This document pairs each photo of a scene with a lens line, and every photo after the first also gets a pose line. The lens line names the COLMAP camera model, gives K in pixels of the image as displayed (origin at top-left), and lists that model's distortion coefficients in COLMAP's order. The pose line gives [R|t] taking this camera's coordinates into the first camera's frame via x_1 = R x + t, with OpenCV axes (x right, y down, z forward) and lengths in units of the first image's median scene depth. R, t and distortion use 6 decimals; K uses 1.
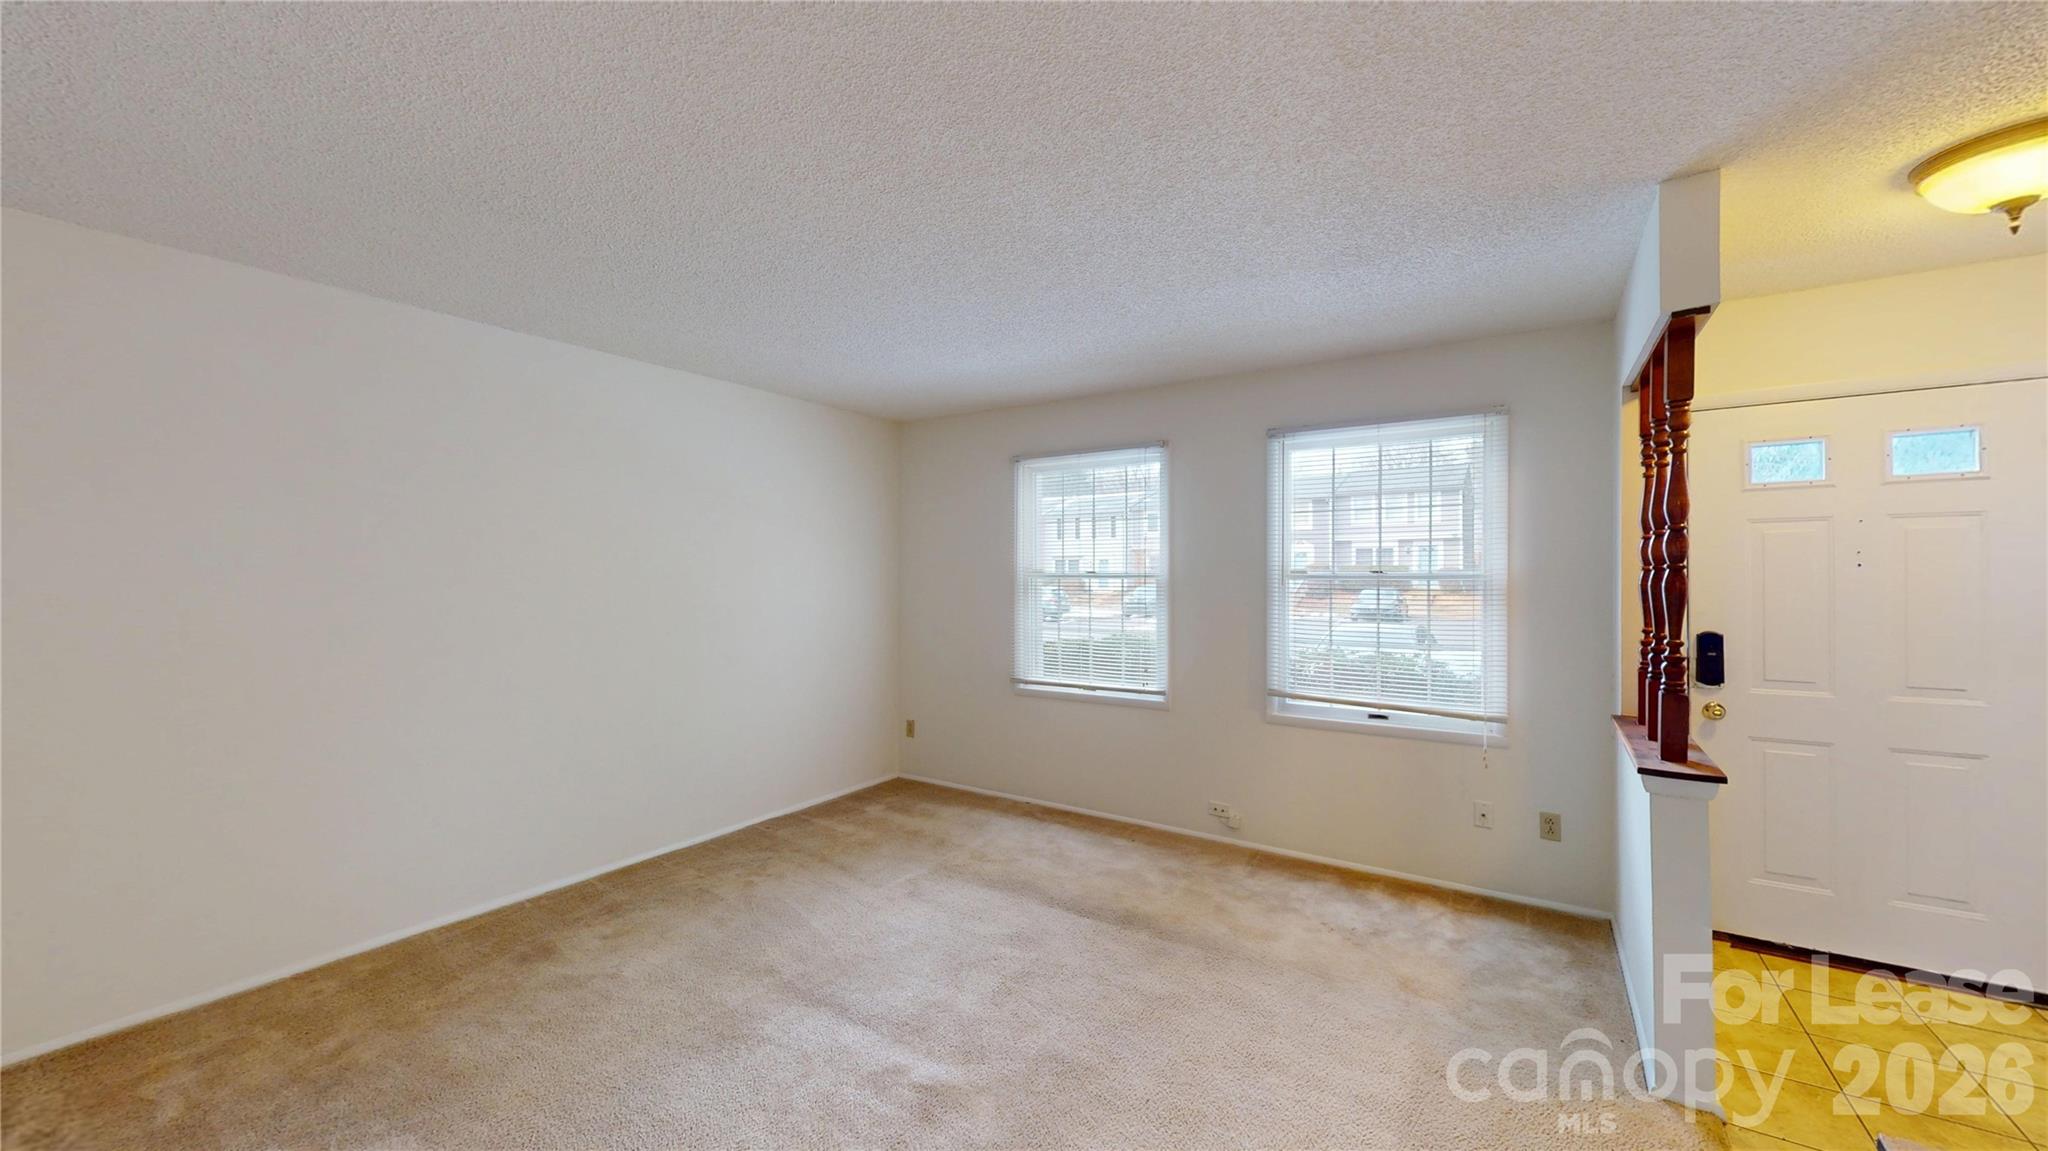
lens RADIAL K [[749.9, 0, 1026.6], [0, 749.9, 579.7], [0, 0, 1]] dist [-0.000687, -0.000034]
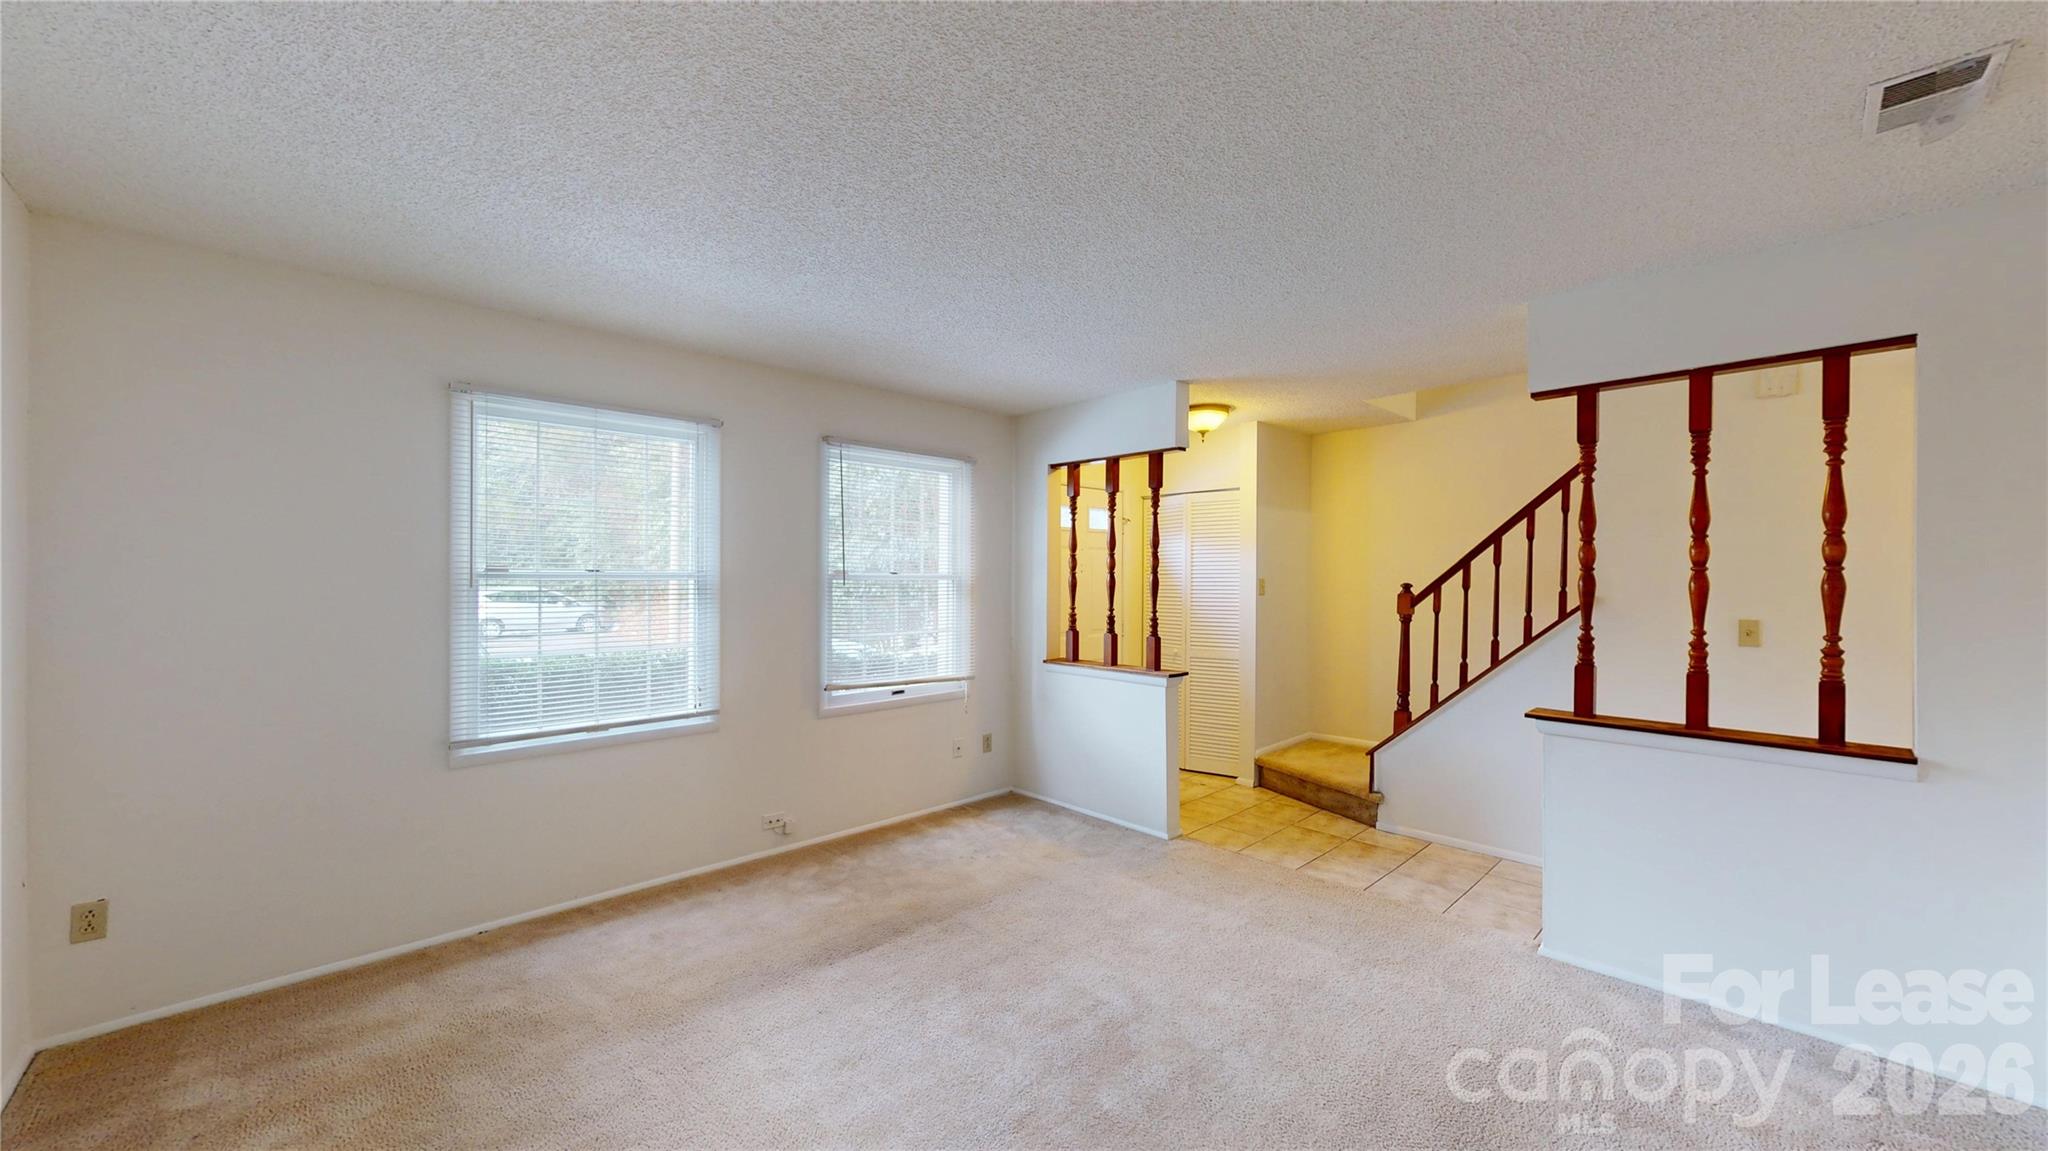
lens RADIAL K [[749.9, 0, 1026.6], [0, 749.9, 579.7], [0, 0, 1]] dist [-0.000687, -0.000034]
pose [[0.223713, -0.010095, 0.974603, -0.651295], [-0.003980, 0.999929, 0.011271, -0.013937], [-0.974647, -0.006401, 0.223657, 0.512687]]
